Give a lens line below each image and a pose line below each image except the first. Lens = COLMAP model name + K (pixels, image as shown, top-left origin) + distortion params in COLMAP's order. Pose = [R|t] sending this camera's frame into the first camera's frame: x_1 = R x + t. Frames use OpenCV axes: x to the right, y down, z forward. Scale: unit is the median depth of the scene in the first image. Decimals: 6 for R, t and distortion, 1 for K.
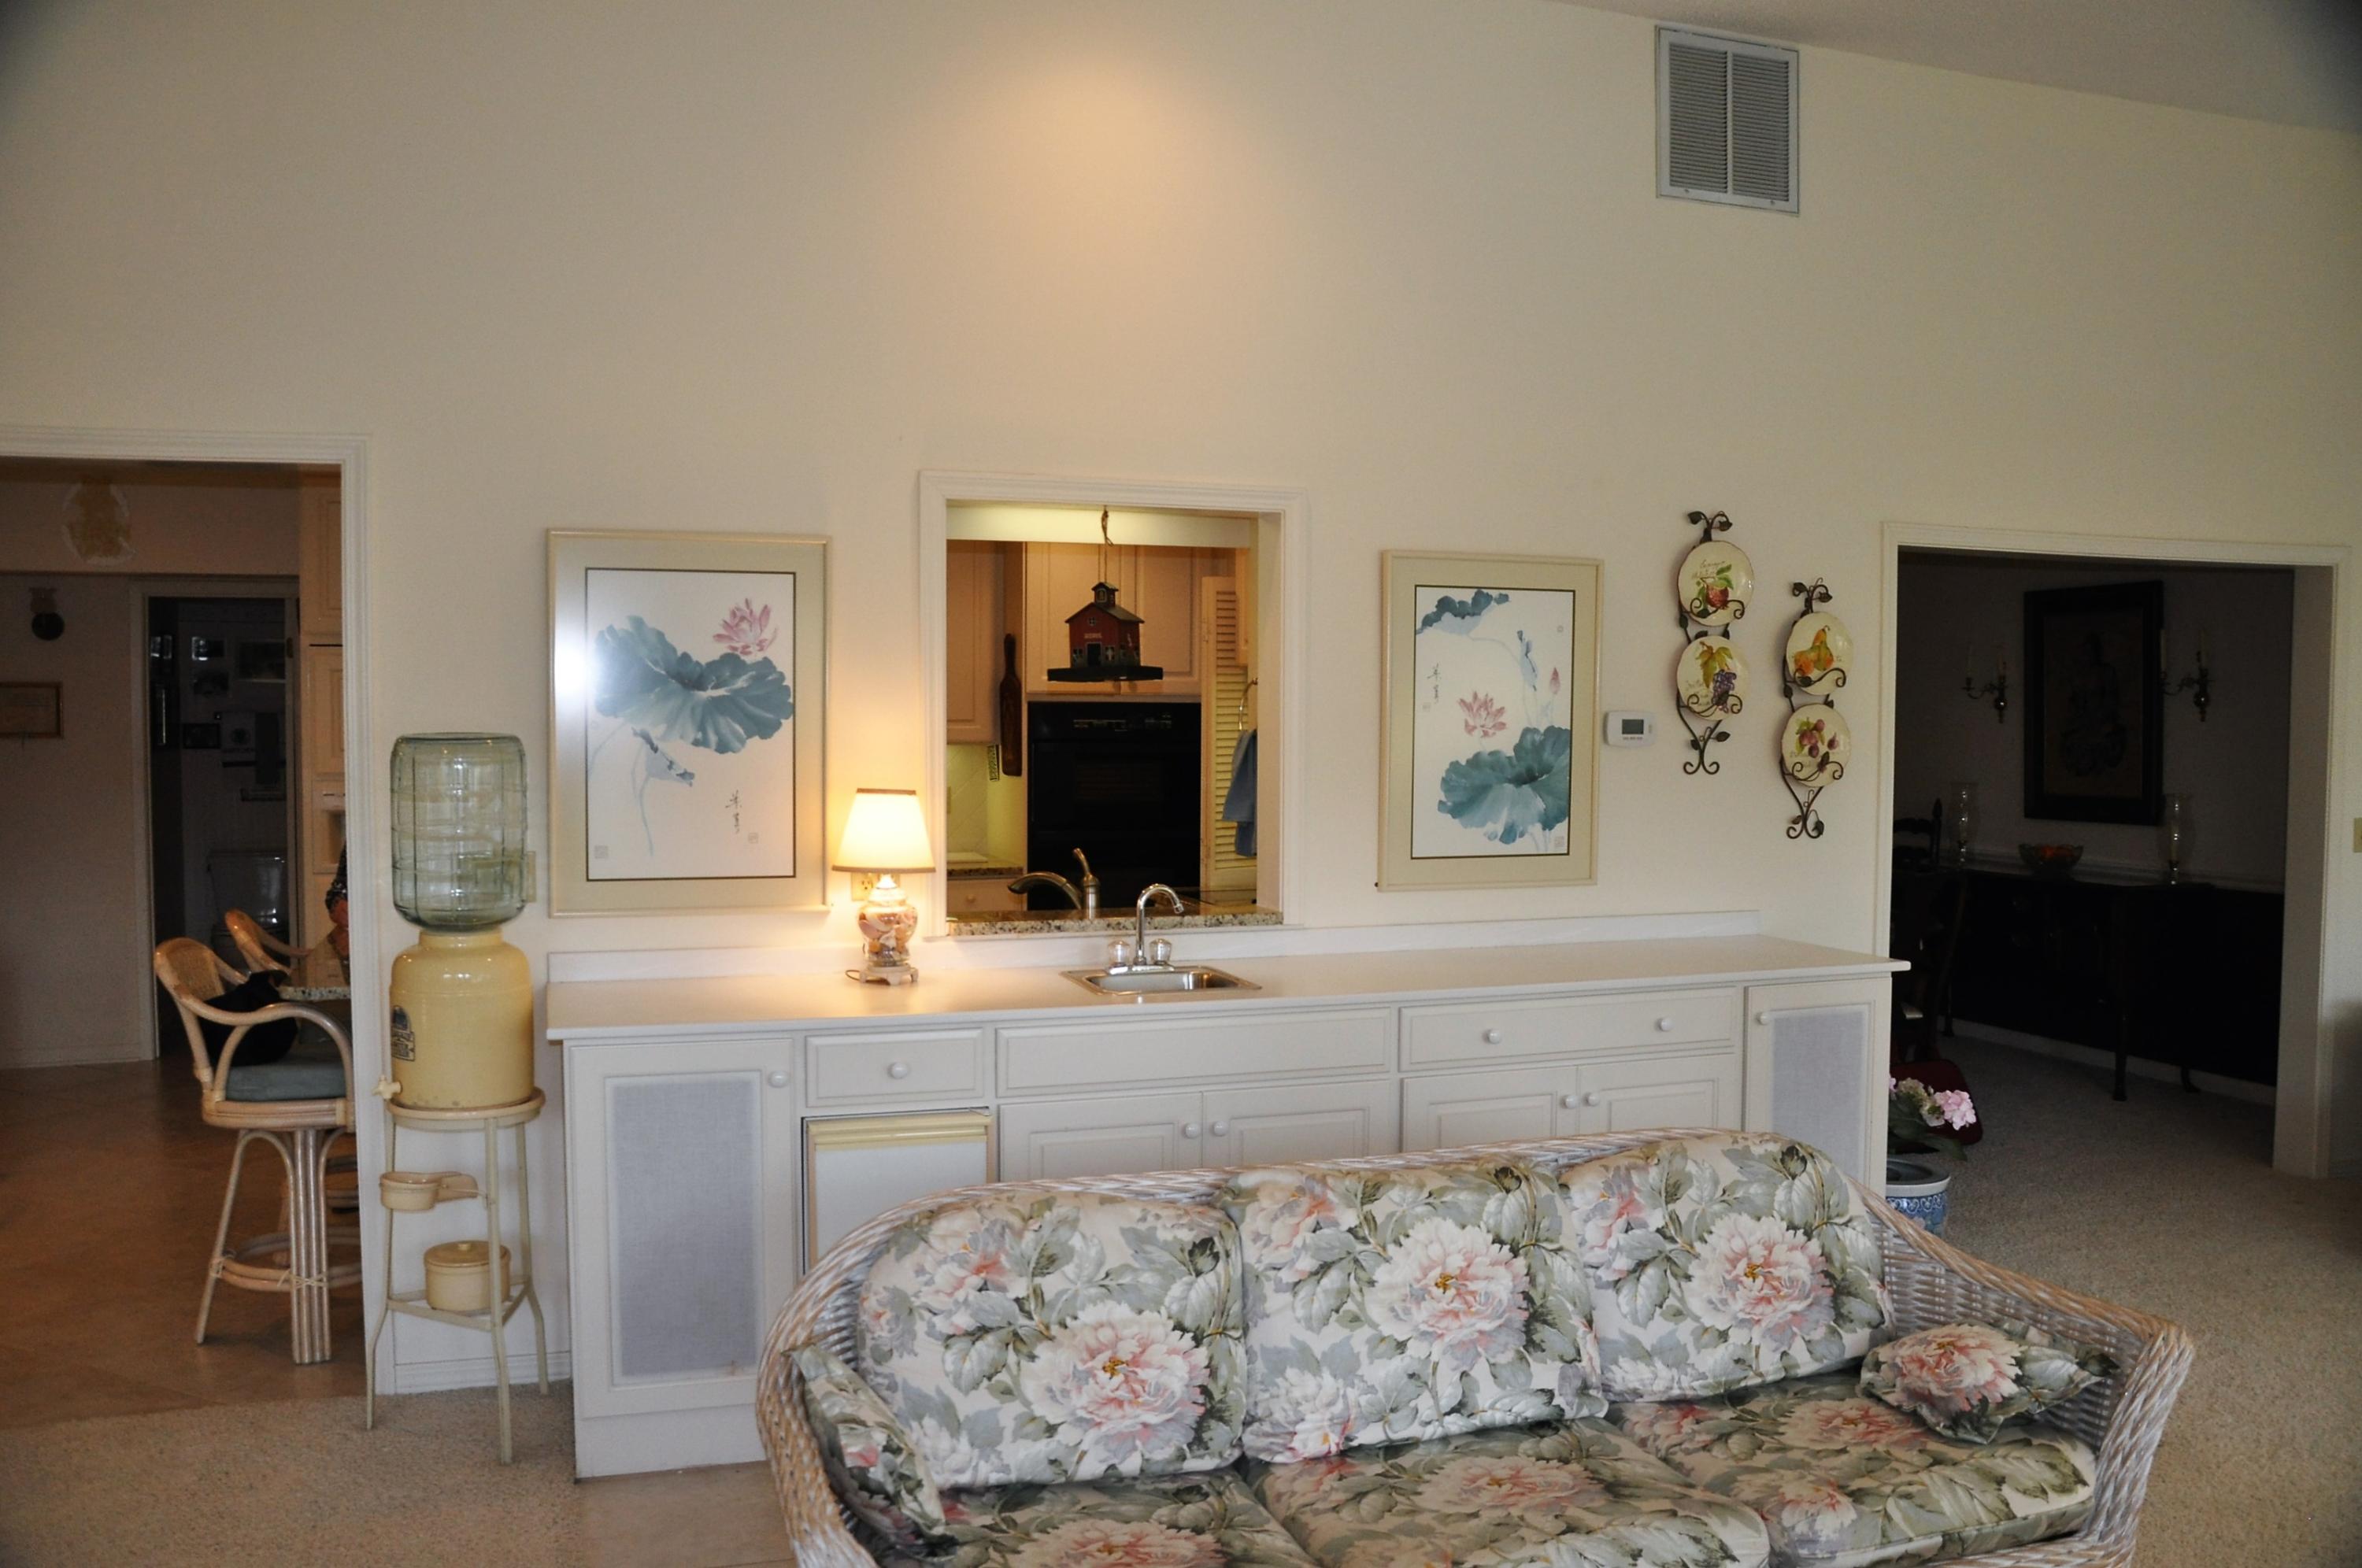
lens RADIAL K [[1861.6, 0, 1168.3], [0, 1861.6, 813.5], [0, 0, 1]] dist [-0.154892, 0.123815]
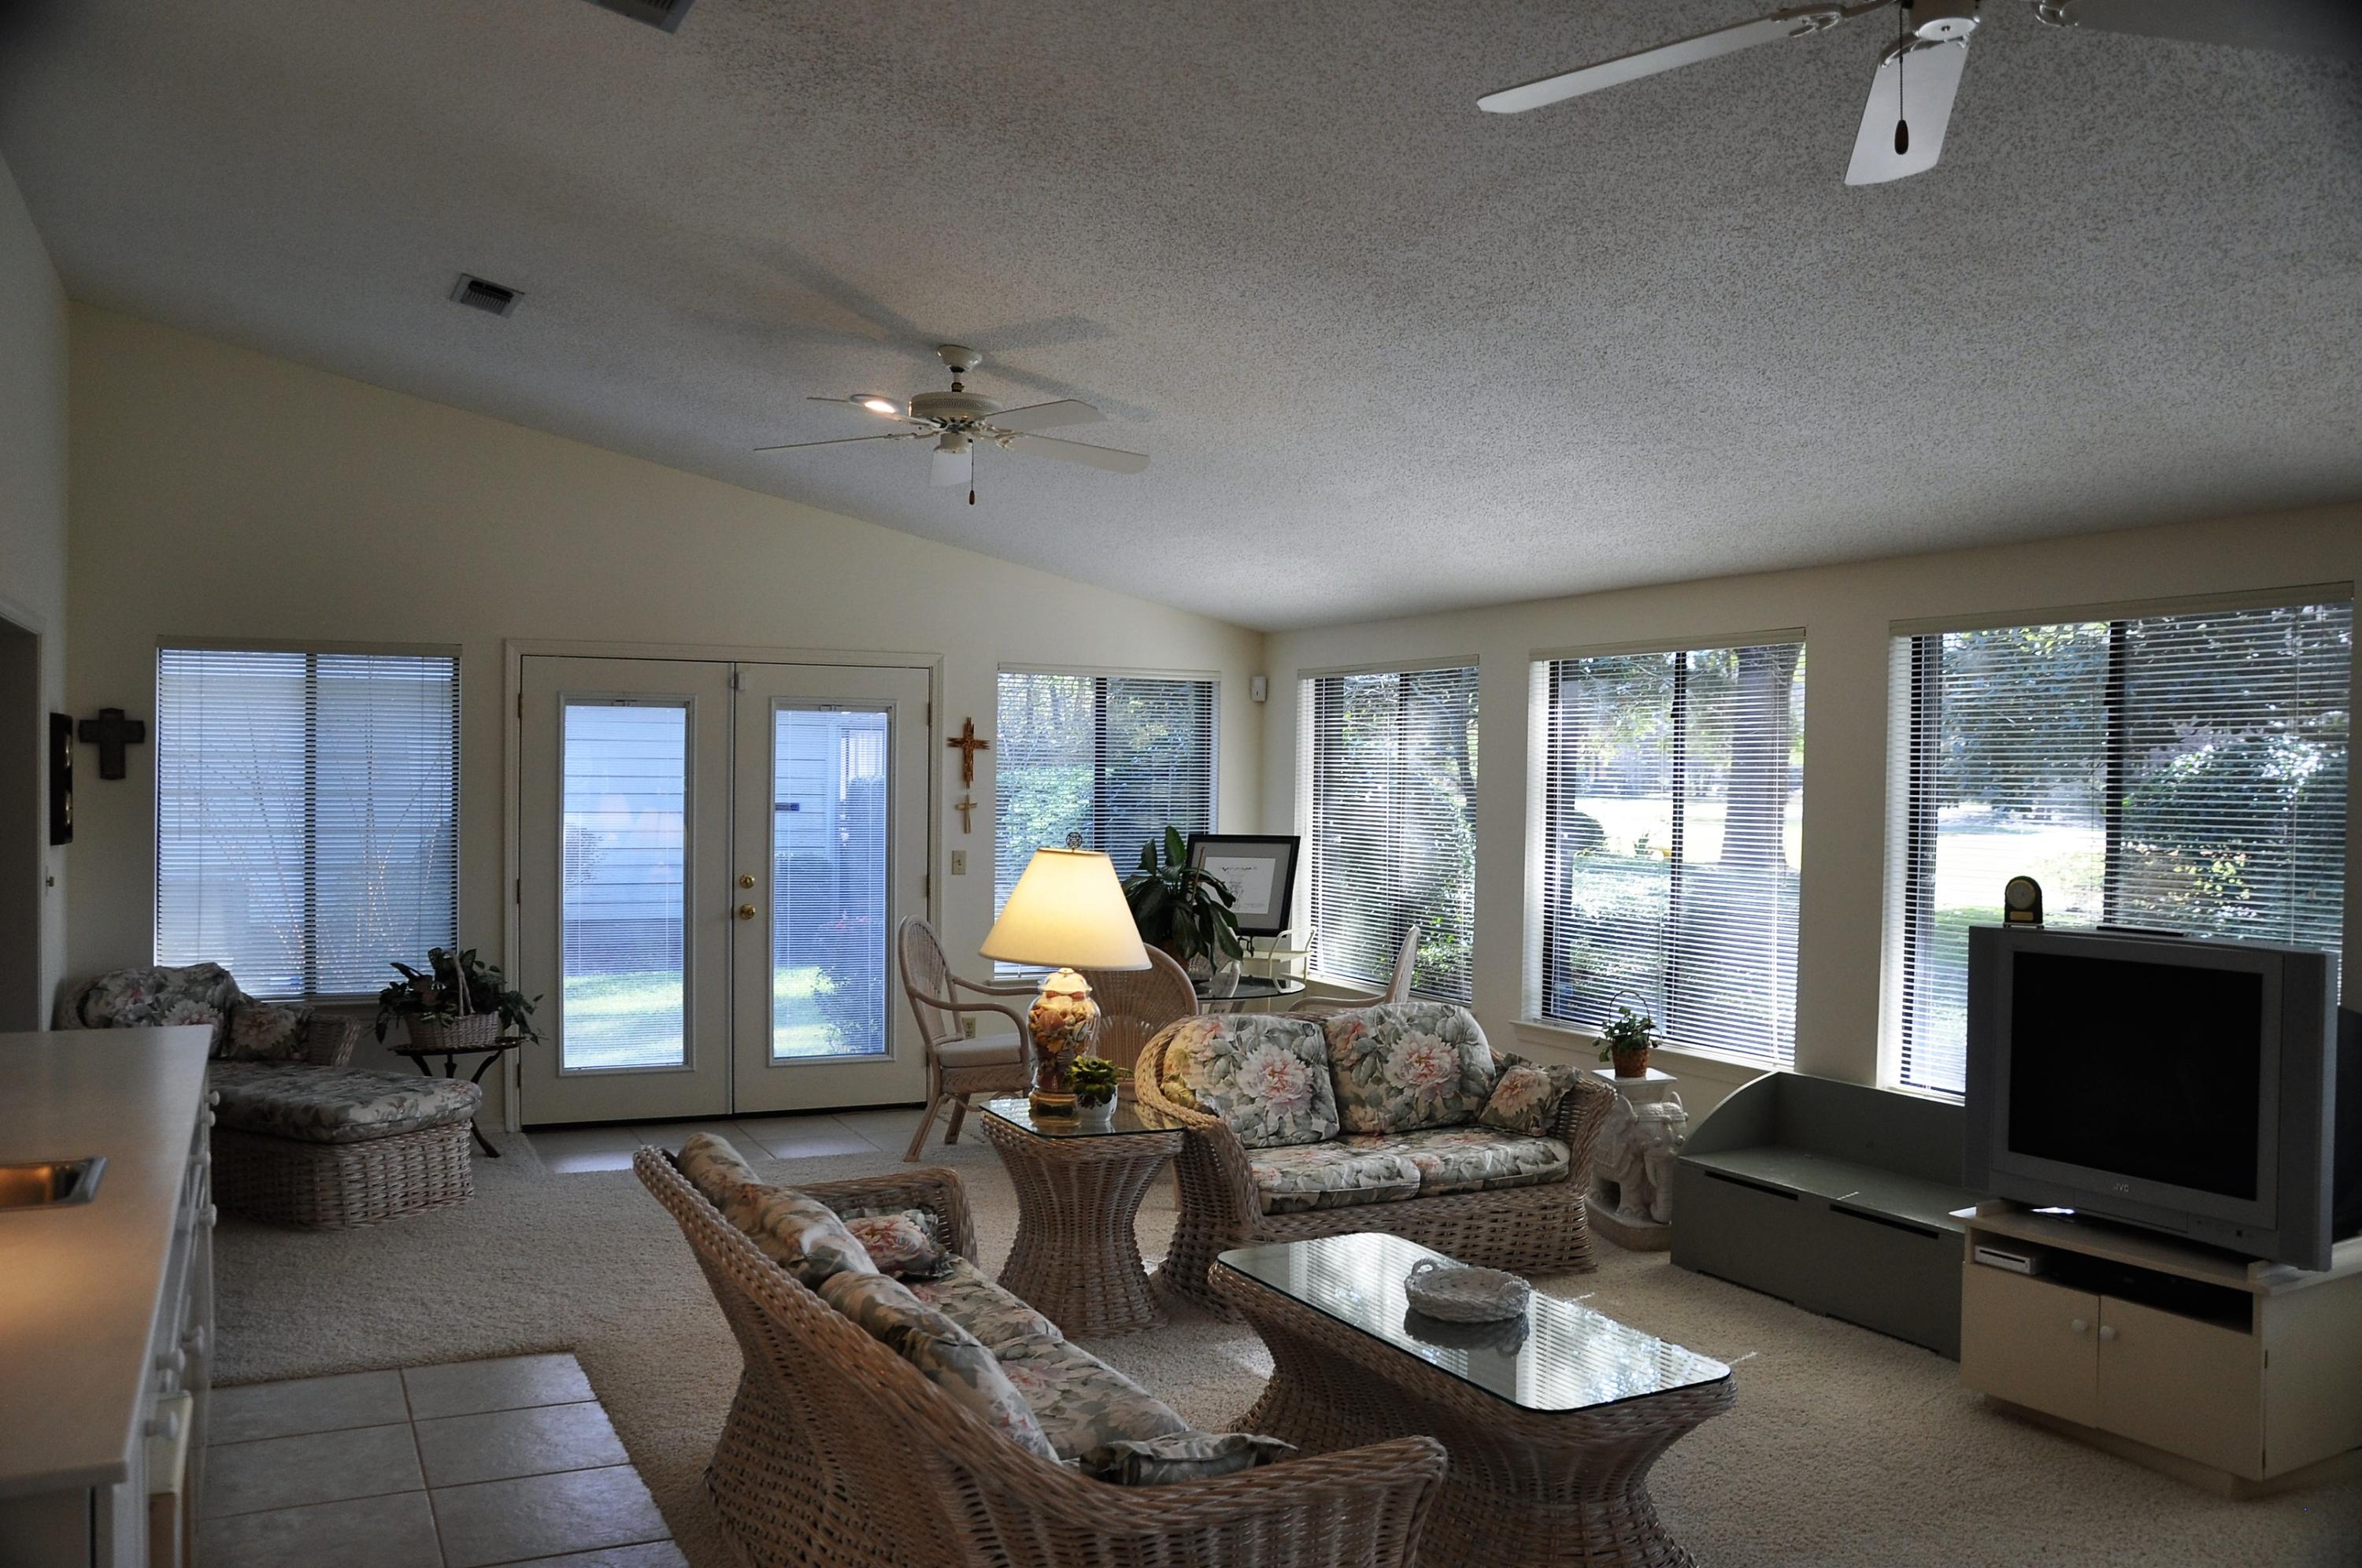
lens RADIAL K [[1854.2, 0, 1143.7], [0, 1854.2, 816.4], [0, 0, 1]] dist [-0.156463, 0.121117]
pose [[-0.129306, -0.025390, 0.991280, -0.971879], [0.044260, 0.998528, 0.031349, -0.064291], [-0.990617, 0.047927, -0.127991, 0.913782]]
